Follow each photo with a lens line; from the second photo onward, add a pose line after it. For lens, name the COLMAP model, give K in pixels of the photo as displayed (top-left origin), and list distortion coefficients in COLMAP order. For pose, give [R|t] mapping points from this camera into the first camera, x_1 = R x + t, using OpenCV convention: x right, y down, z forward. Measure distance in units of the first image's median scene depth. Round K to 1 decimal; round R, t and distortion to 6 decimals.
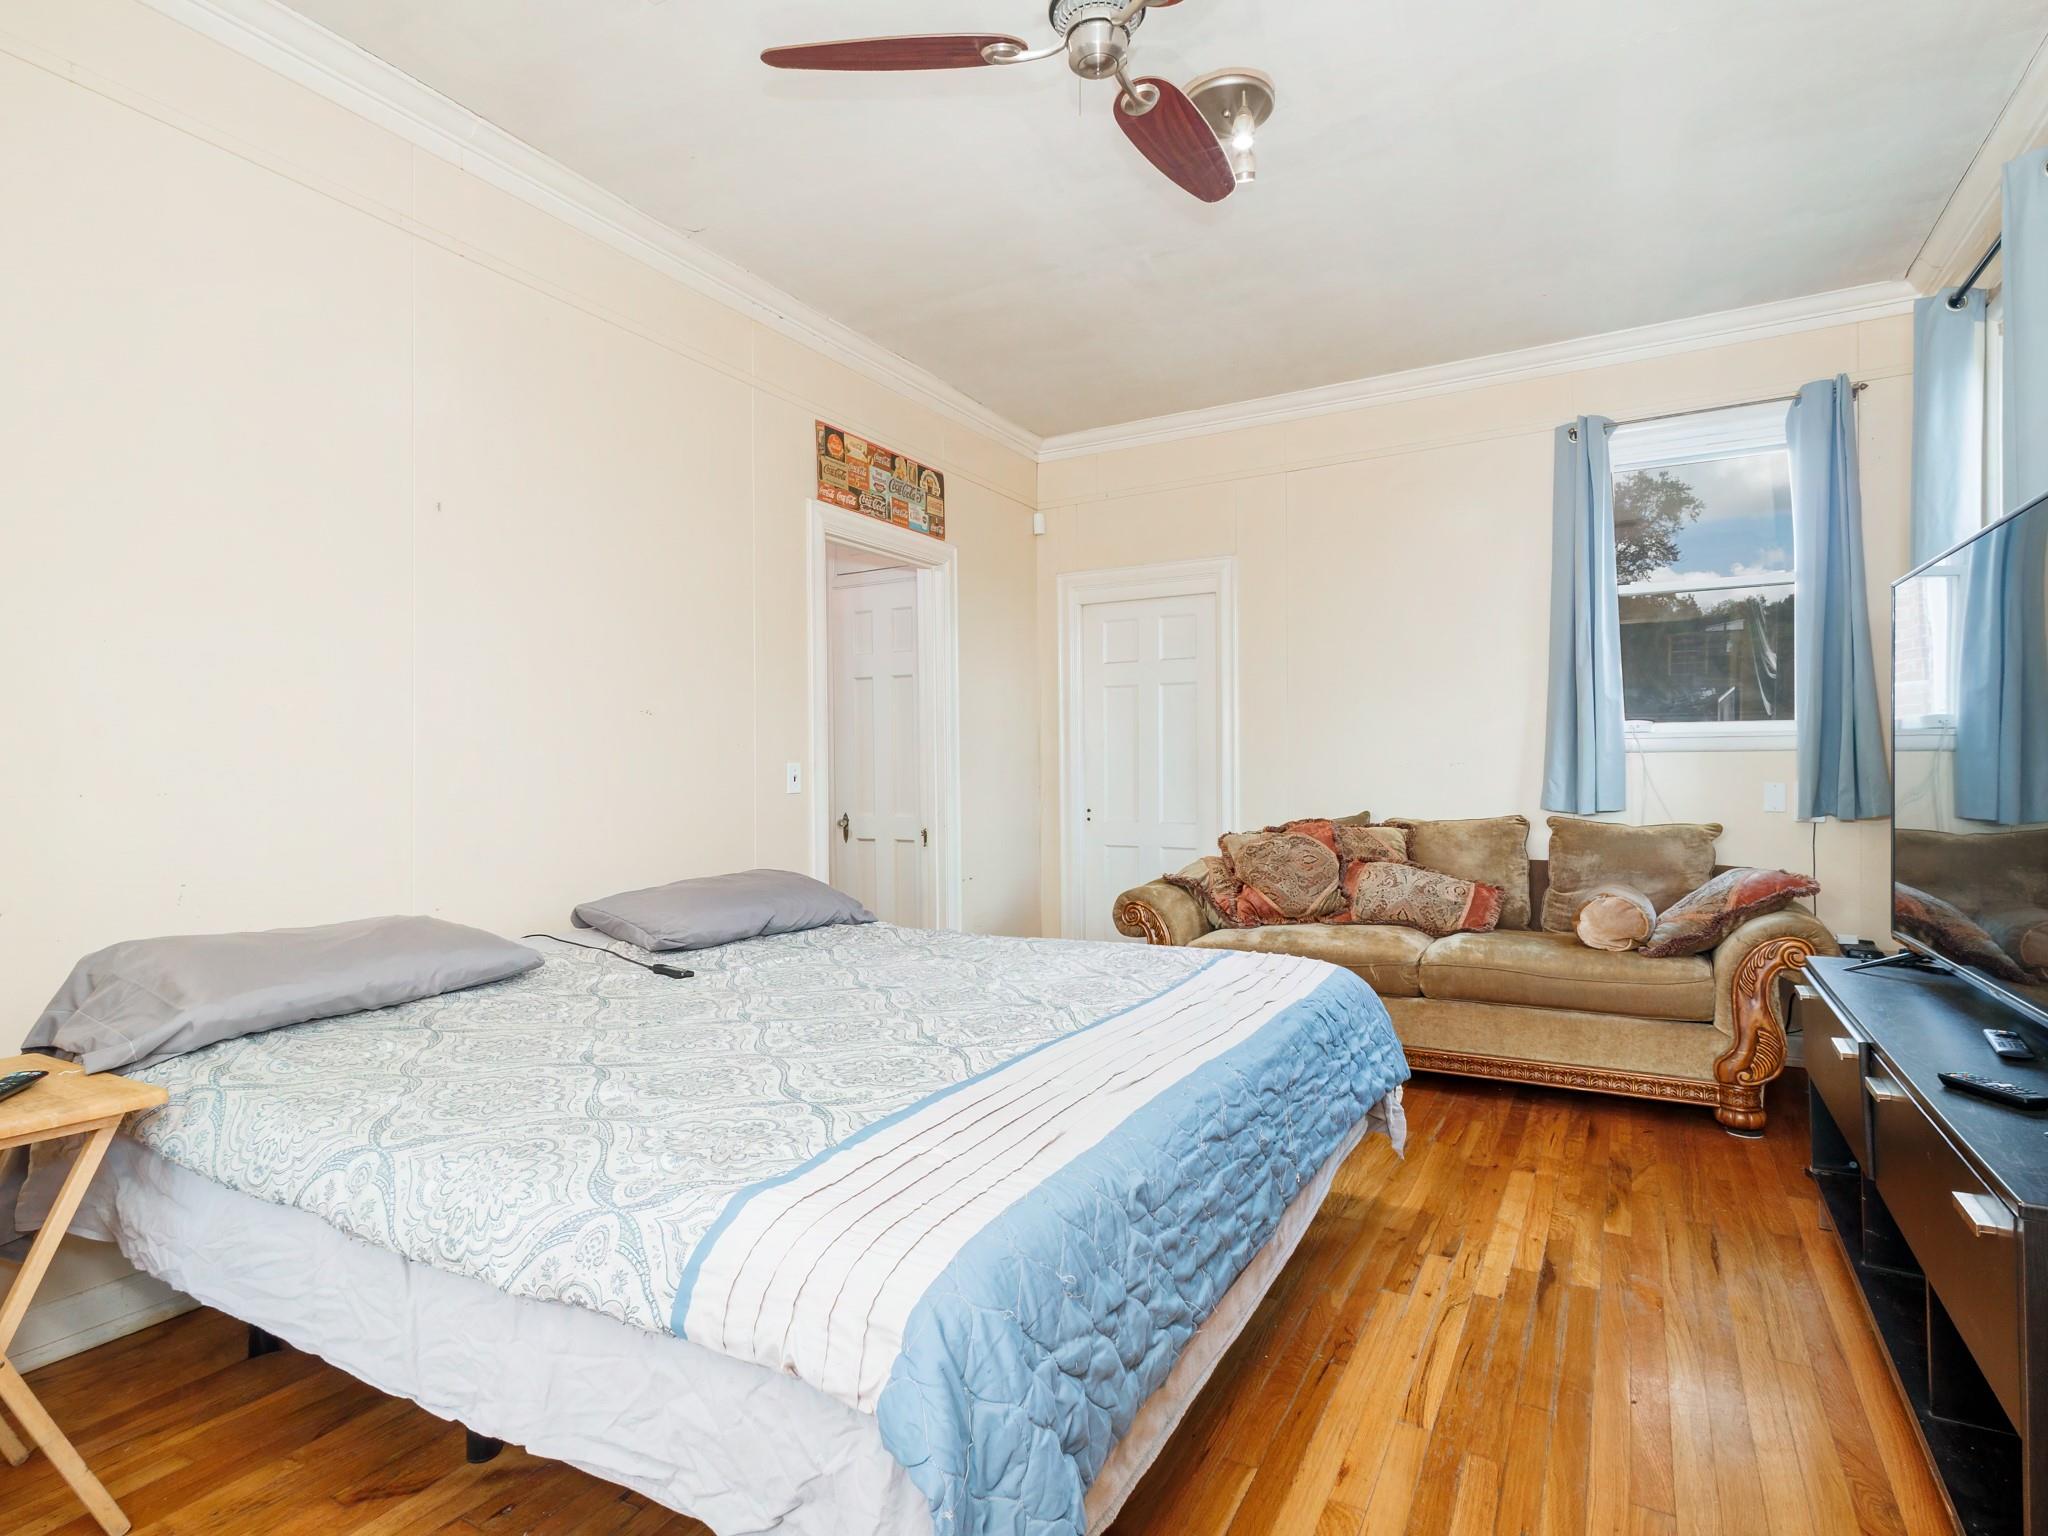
lens RADIAL K [[1053.3, 0, 1023.3], [0, 1053.3, 764.0], [0, 0, 1]] dist [-0.000407, -0.003117]
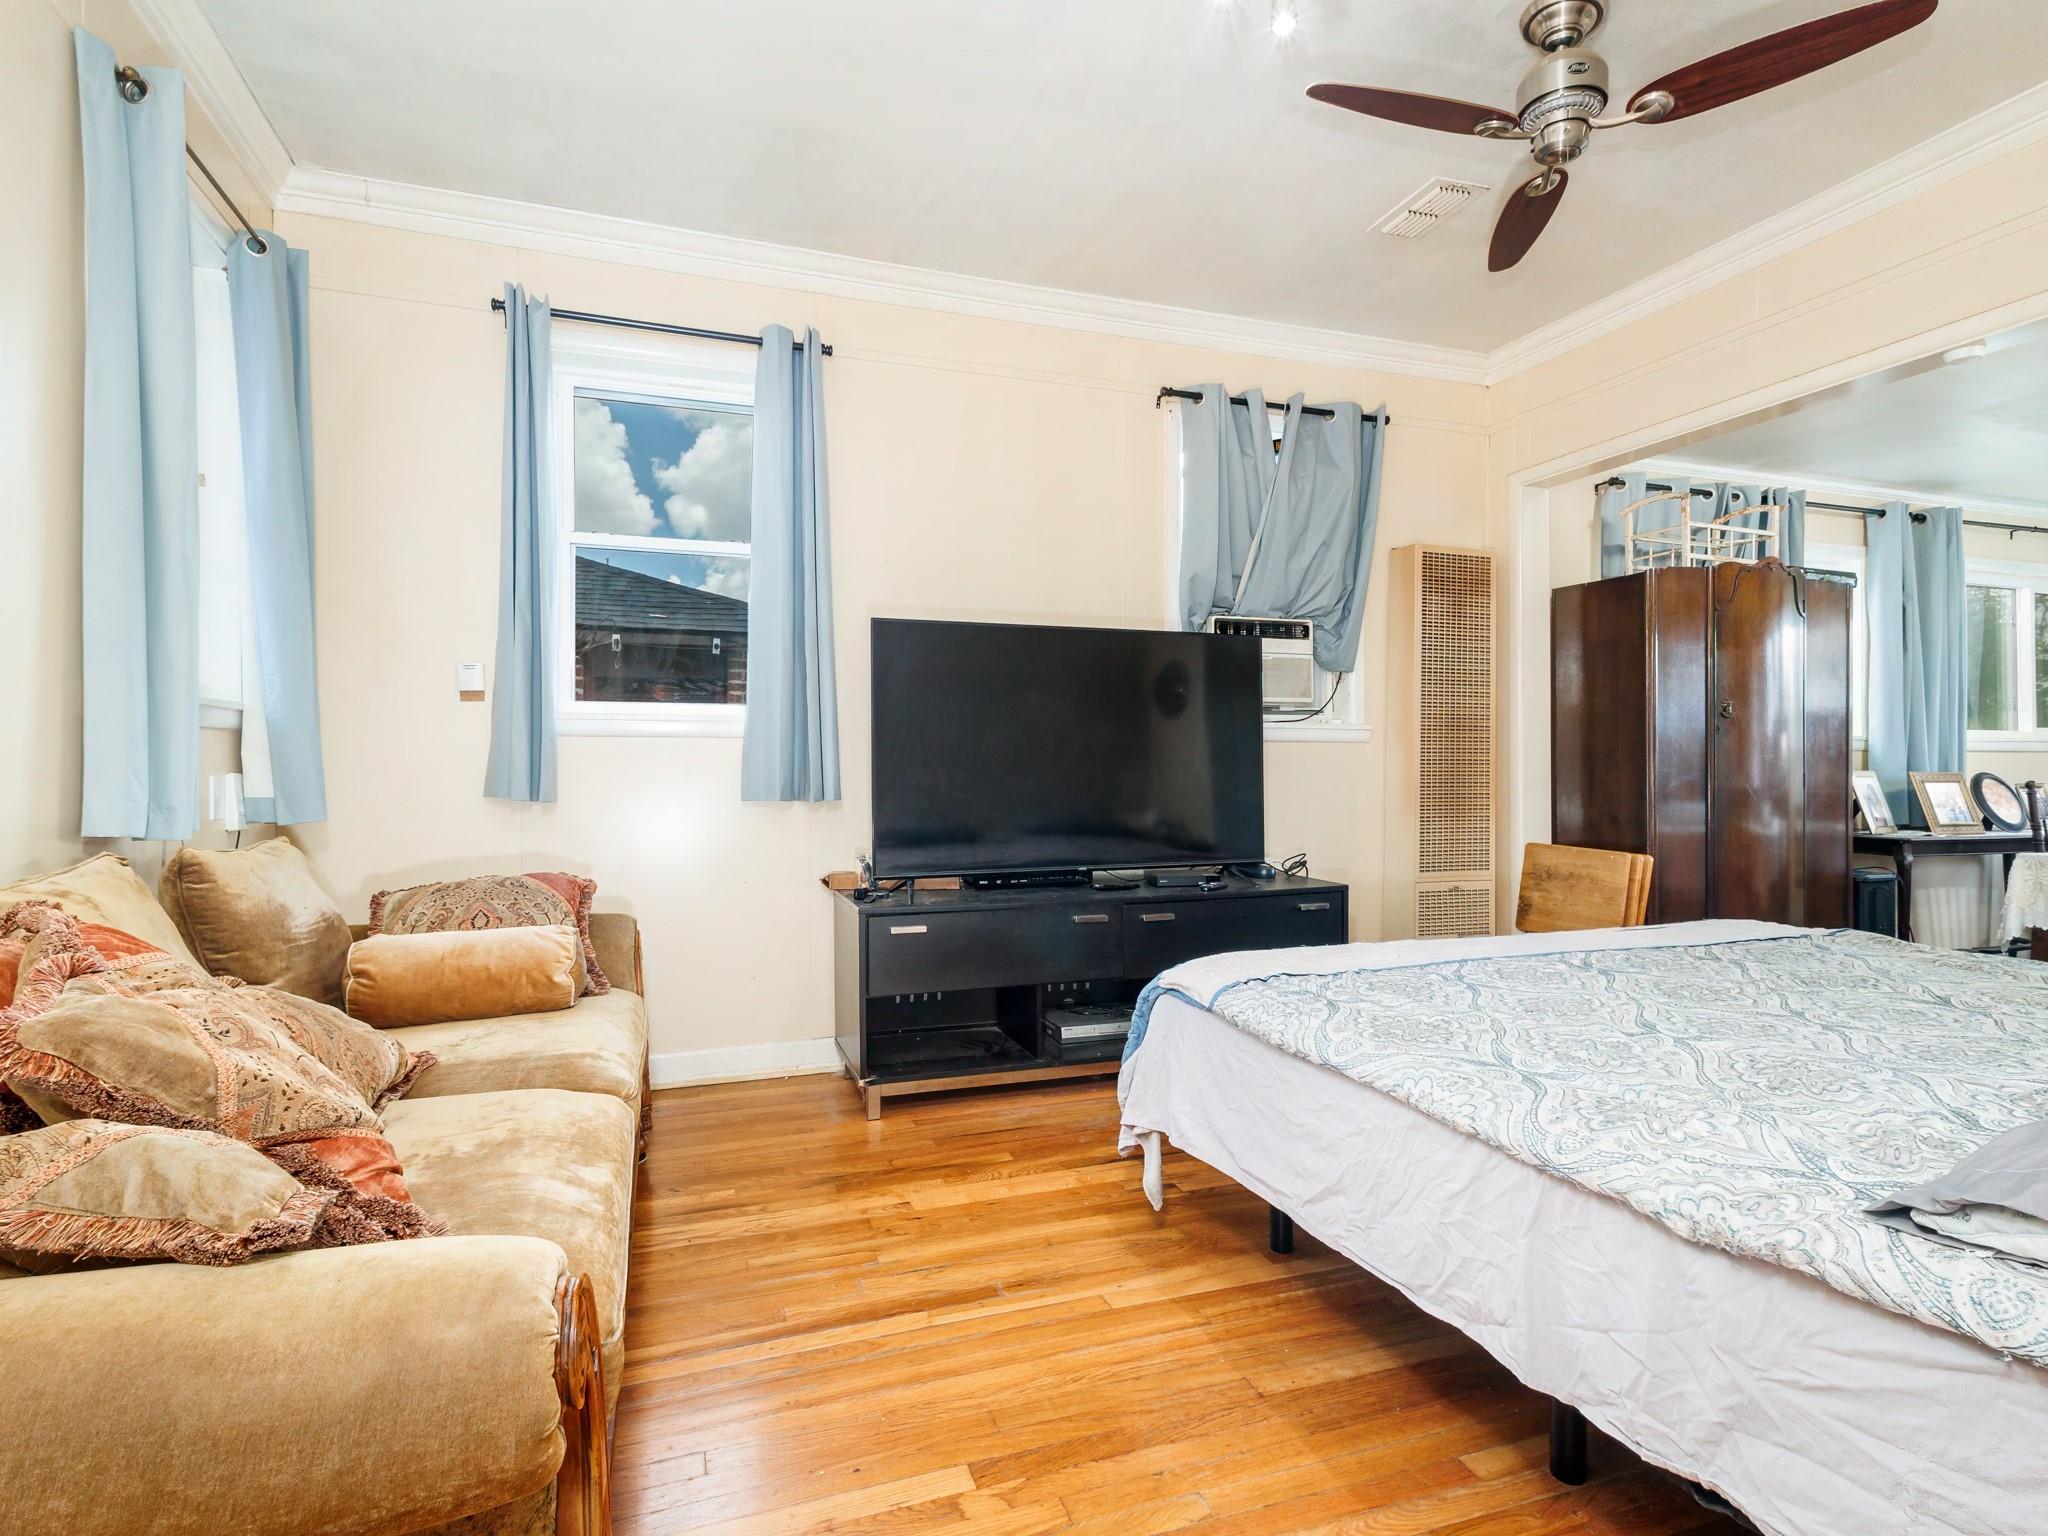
lens RADIAL K [[1053.3, 0, 1023.3], [0, 1053.3, 764.0], [0, 0, 1]] dist [-0.000407, -0.003117]
pose [[-0.751945, 0.013177, 0.659095, -0.193709], [0.009901, 0.999913, -0.008696, 0.006694], [-0.659152, -0.000013, -0.752010, 1.455222]]
